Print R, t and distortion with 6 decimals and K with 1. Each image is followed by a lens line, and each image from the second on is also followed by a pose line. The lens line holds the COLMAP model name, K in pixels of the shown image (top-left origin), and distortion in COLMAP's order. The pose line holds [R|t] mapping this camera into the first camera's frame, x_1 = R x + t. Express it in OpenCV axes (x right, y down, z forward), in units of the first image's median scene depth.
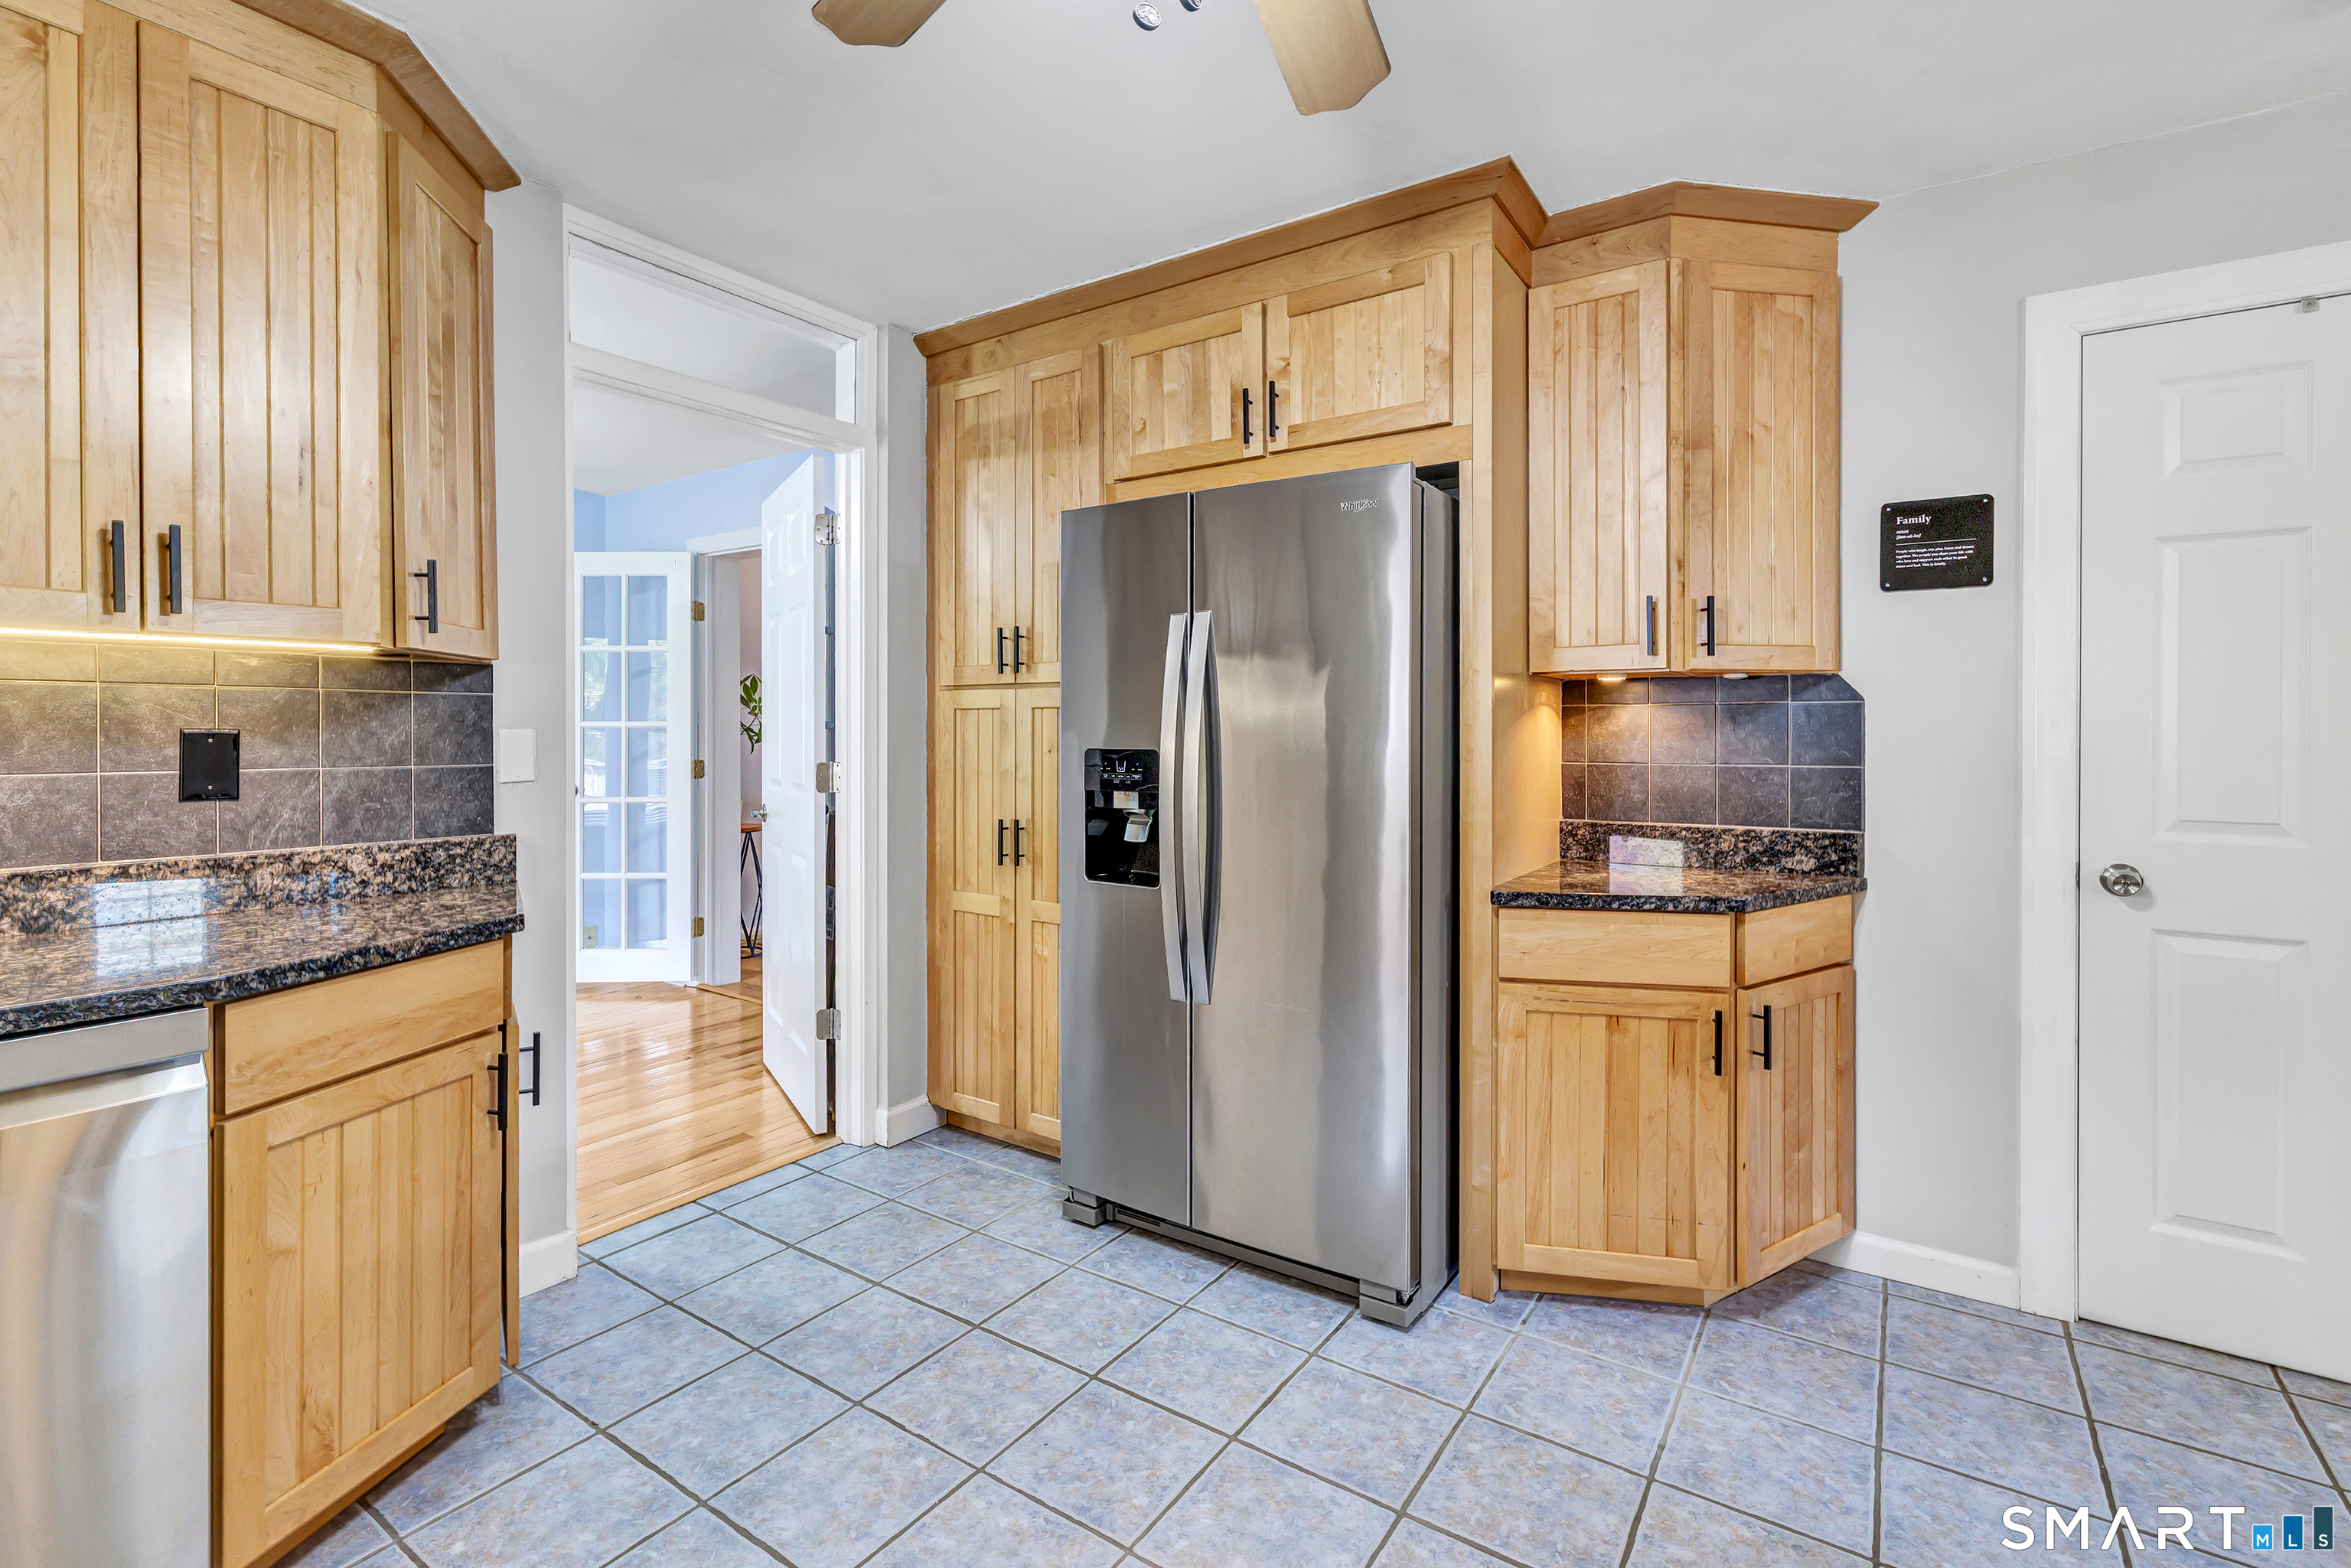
lens RADIAL K [[1046.9, 0, 1203.6], [0, 1046.9, 722.0], [0, 0, 1]] dist [-0.002121, 0.001218]
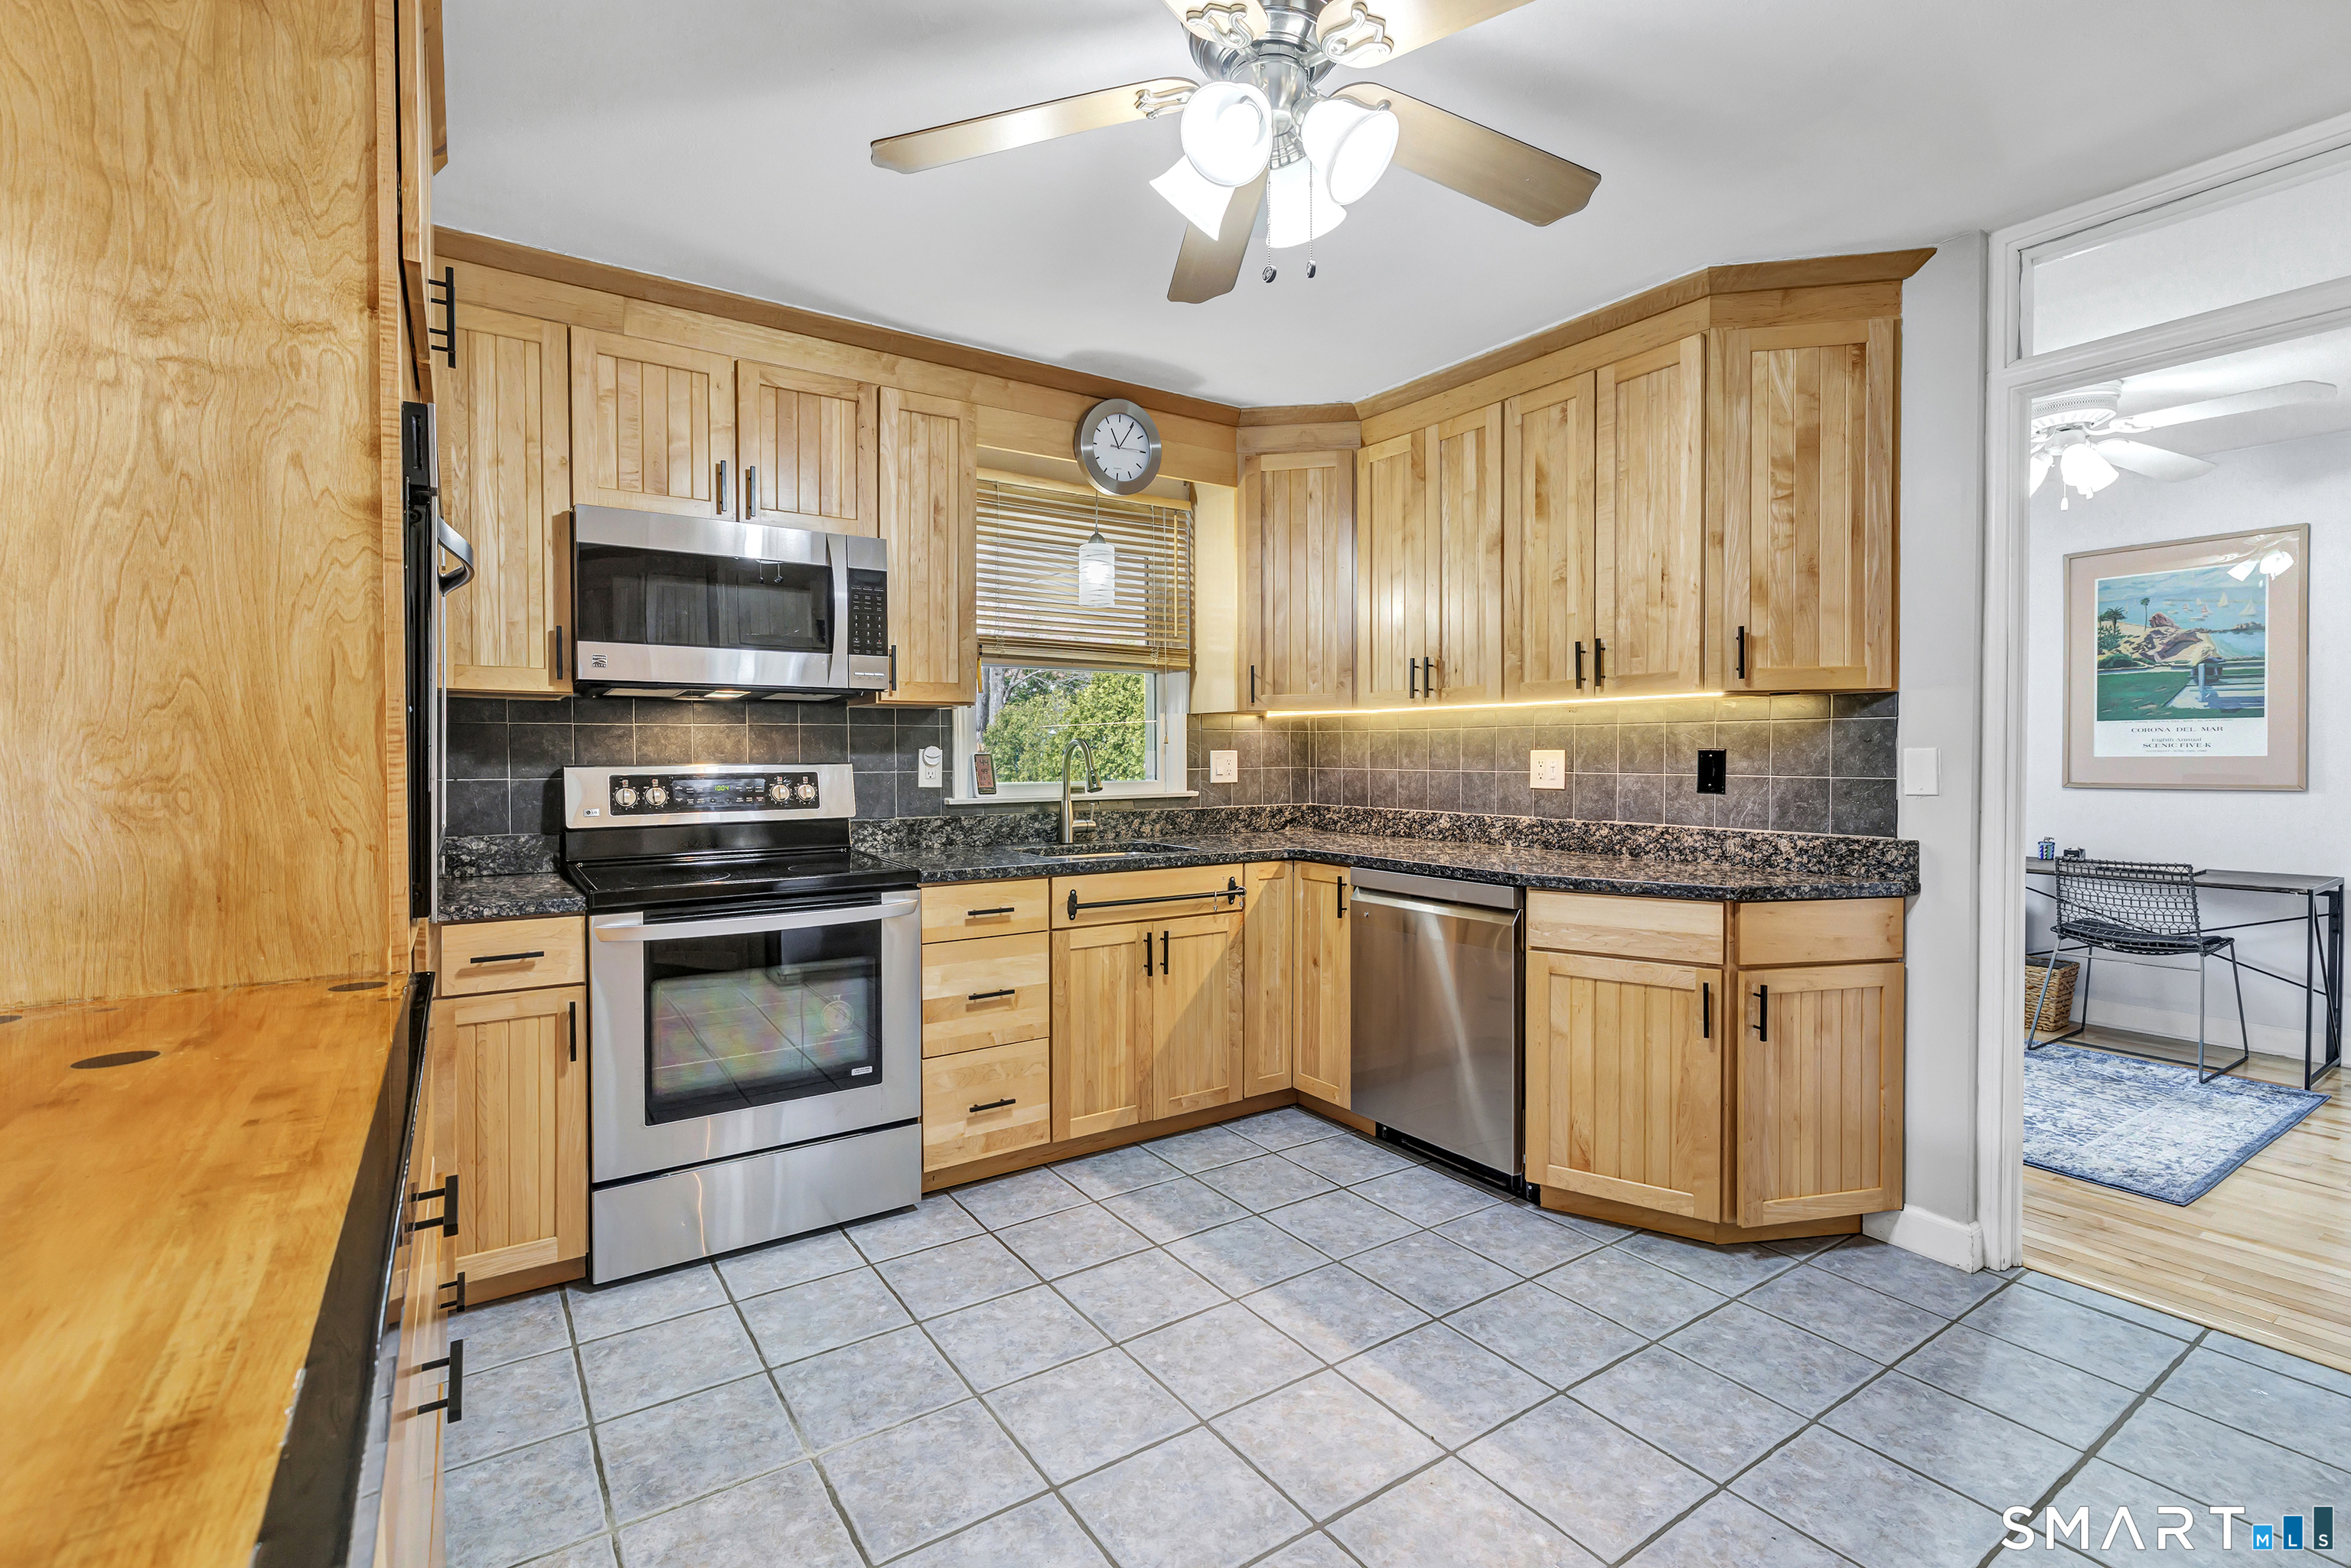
lens RADIAL K [[1046.9, 0, 1173.4], [0, 1046.9, 760.7], [0, 0, 1]] dist [-0.002121, 0.001218]
pose [[-0.375745, -0.004004, -0.926714, 0.793019], [0.001097, 0.999988, -0.004765, 0.029901], [0.926722, -0.002807, -0.375736, 0.789523]]
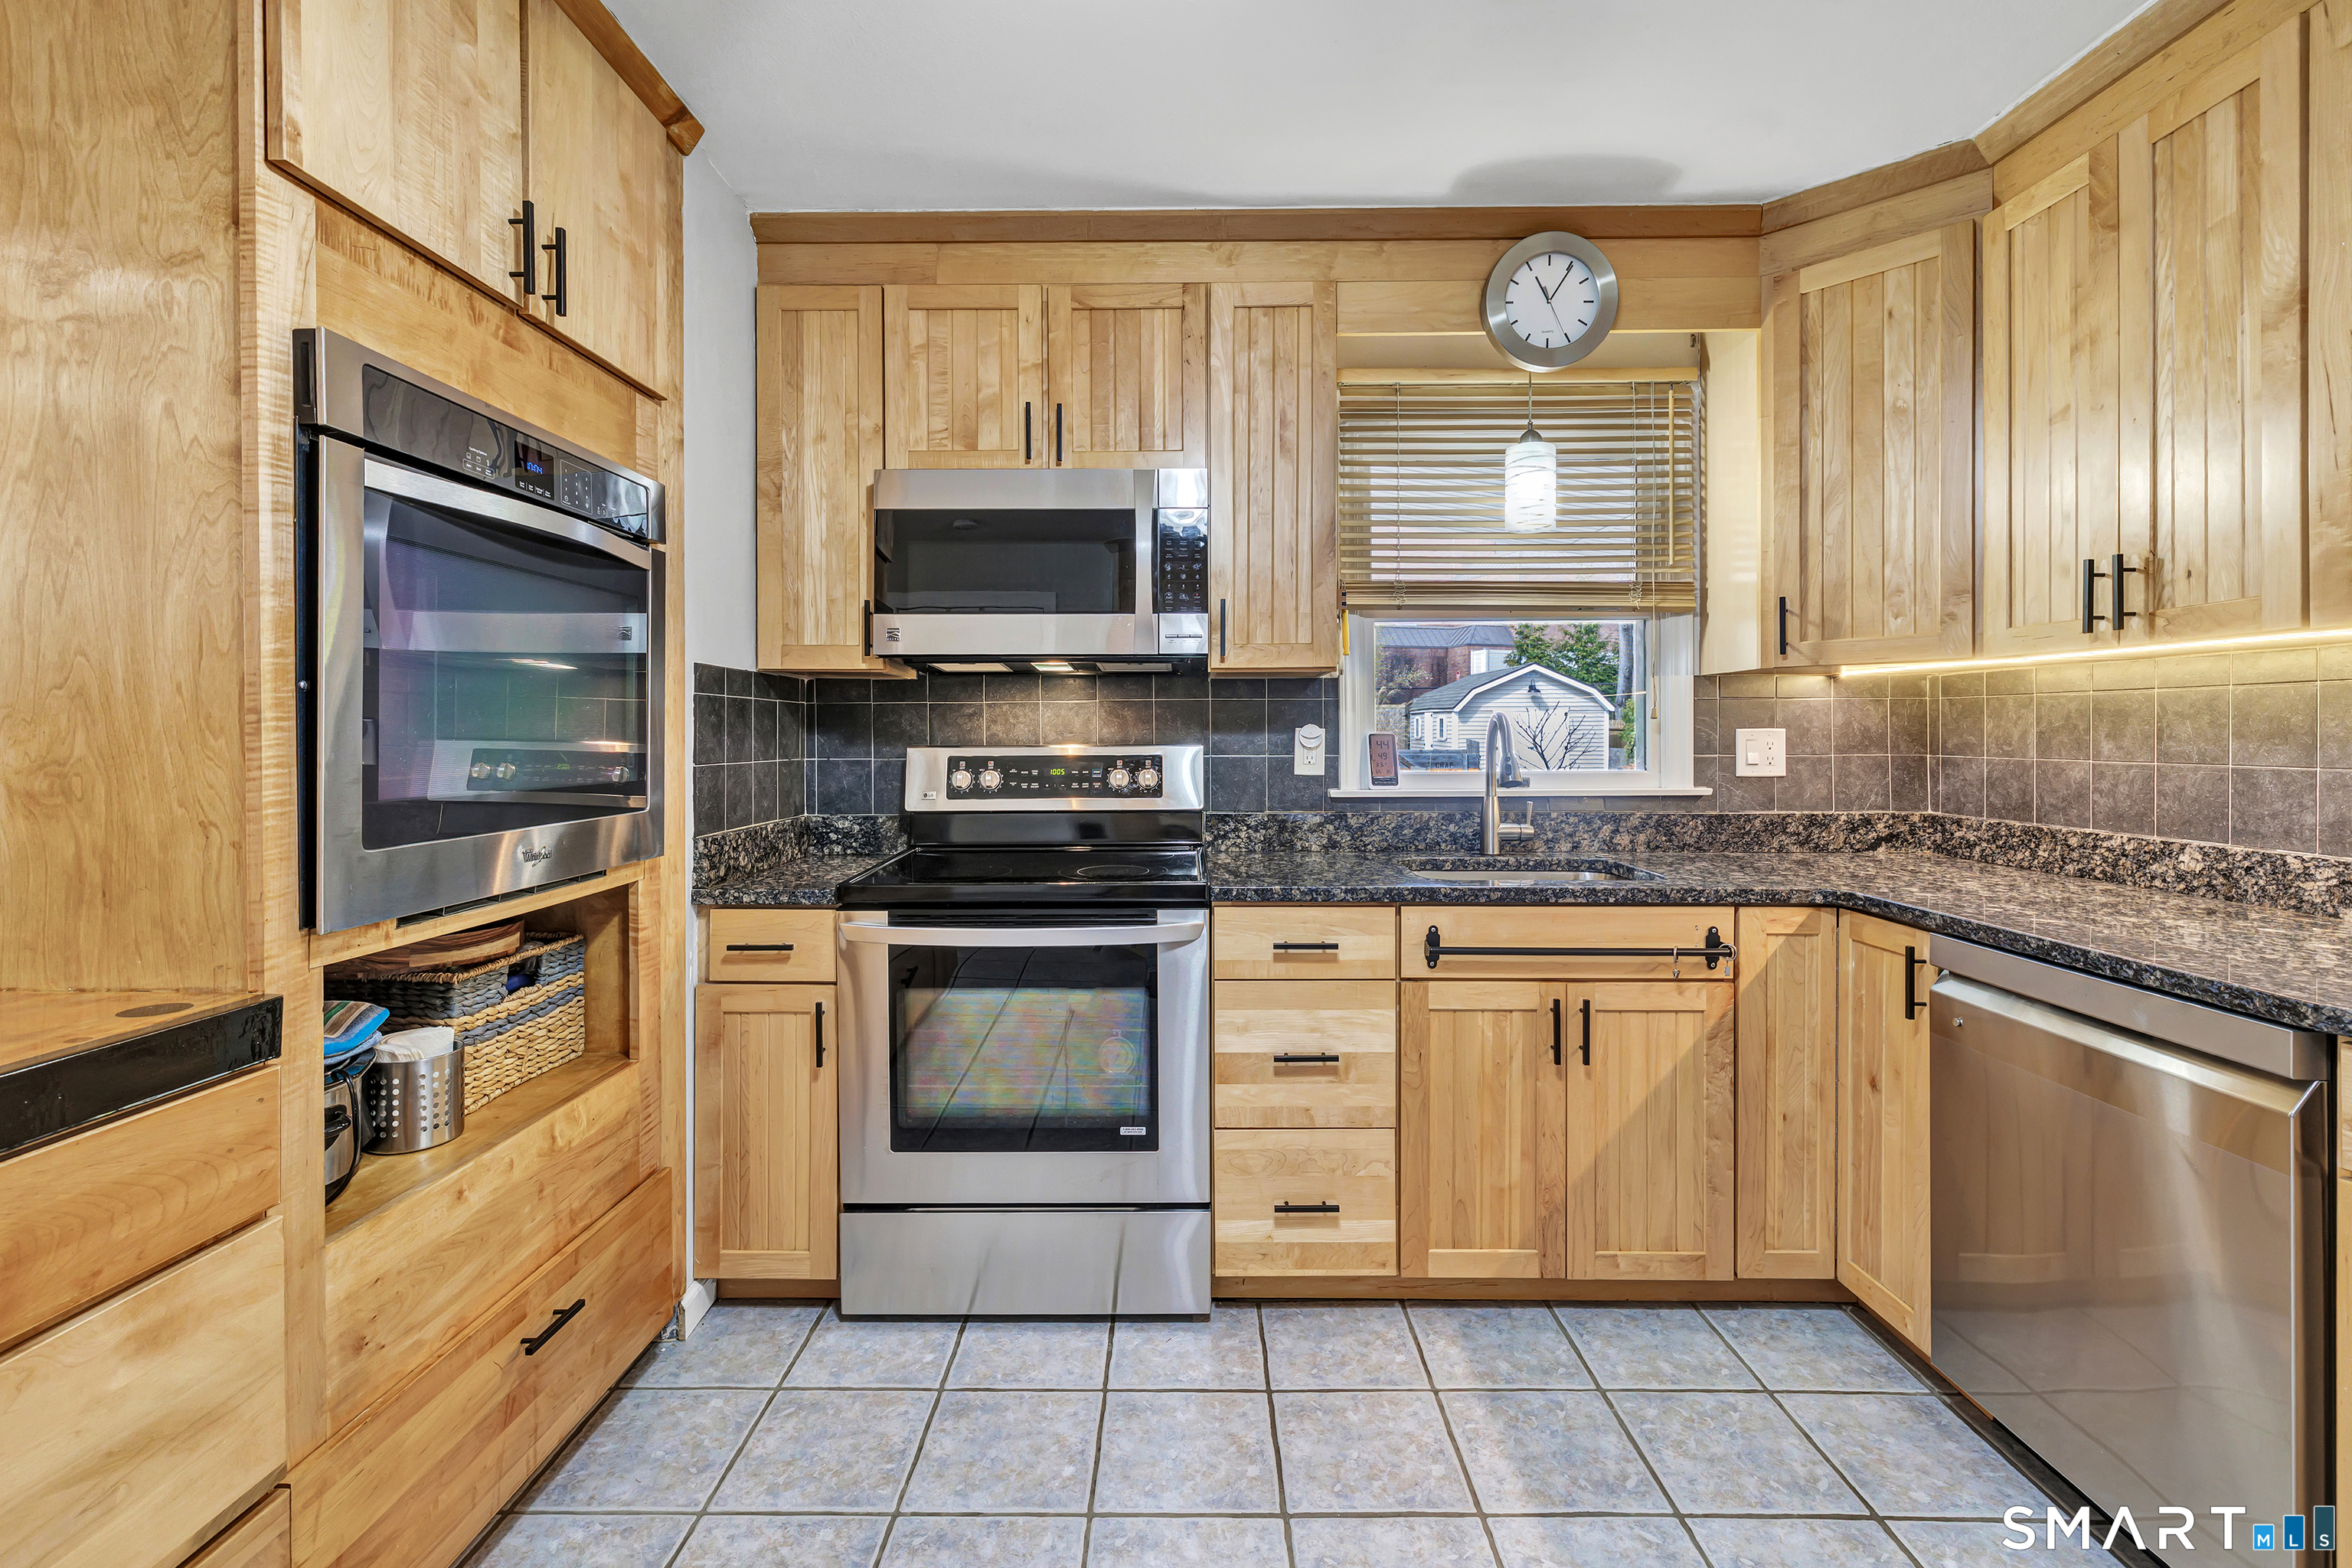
lens RADIAL K [[1047.4, 0, 1188.0], [0, 1047.4, 731.8], [0, 0, 1]] dist [-0.002121, 0.001218]
pose [[-0.831857, -0.009777, -0.554903, 0.505857], [-0.004985, 0.999936, -0.010145, 0.025877], [0.554967, -0.005673, -0.831853, 0.816030]]
